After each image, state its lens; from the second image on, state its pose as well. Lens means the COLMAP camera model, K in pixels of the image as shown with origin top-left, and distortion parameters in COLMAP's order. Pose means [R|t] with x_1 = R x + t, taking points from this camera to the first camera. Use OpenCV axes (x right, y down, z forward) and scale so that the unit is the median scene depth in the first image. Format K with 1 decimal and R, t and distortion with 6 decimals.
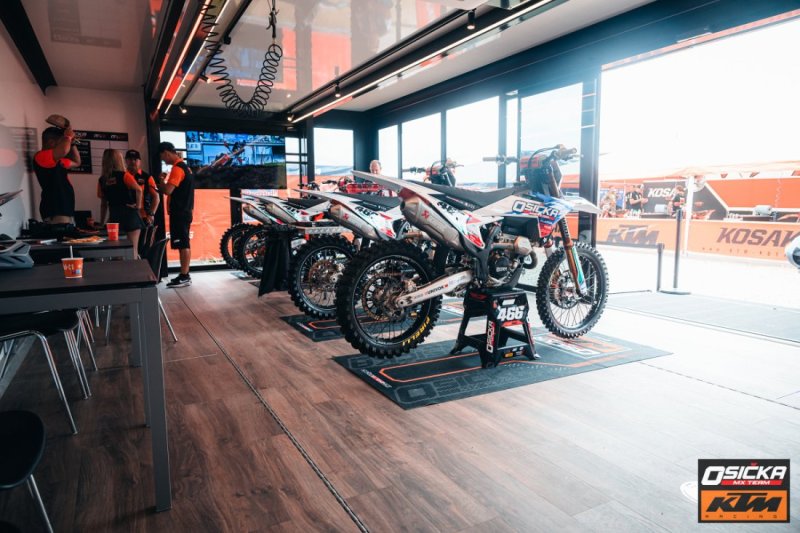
lens RADIAL K [[522.7, 0, 400.0], [0, 522.7, 266.5], [0, 0, 1]] dist [-0.005209, -0.002238]
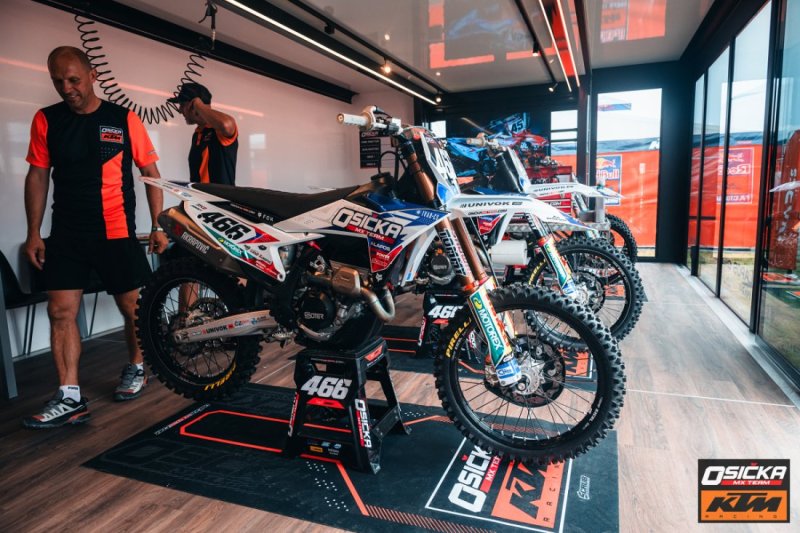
lens RADIAL K [[522.7, 0, 400.0], [0, 522.7, 266.5], [0, 0, 1]] dist [-0.005209, -0.002238]
pose [[0.649274, 0.096141, -0.754453, 0.733113], [-0.063289, 0.995367, 0.072374, -0.106838], [0.757916, 0.000758, 0.652351, 0.653665]]
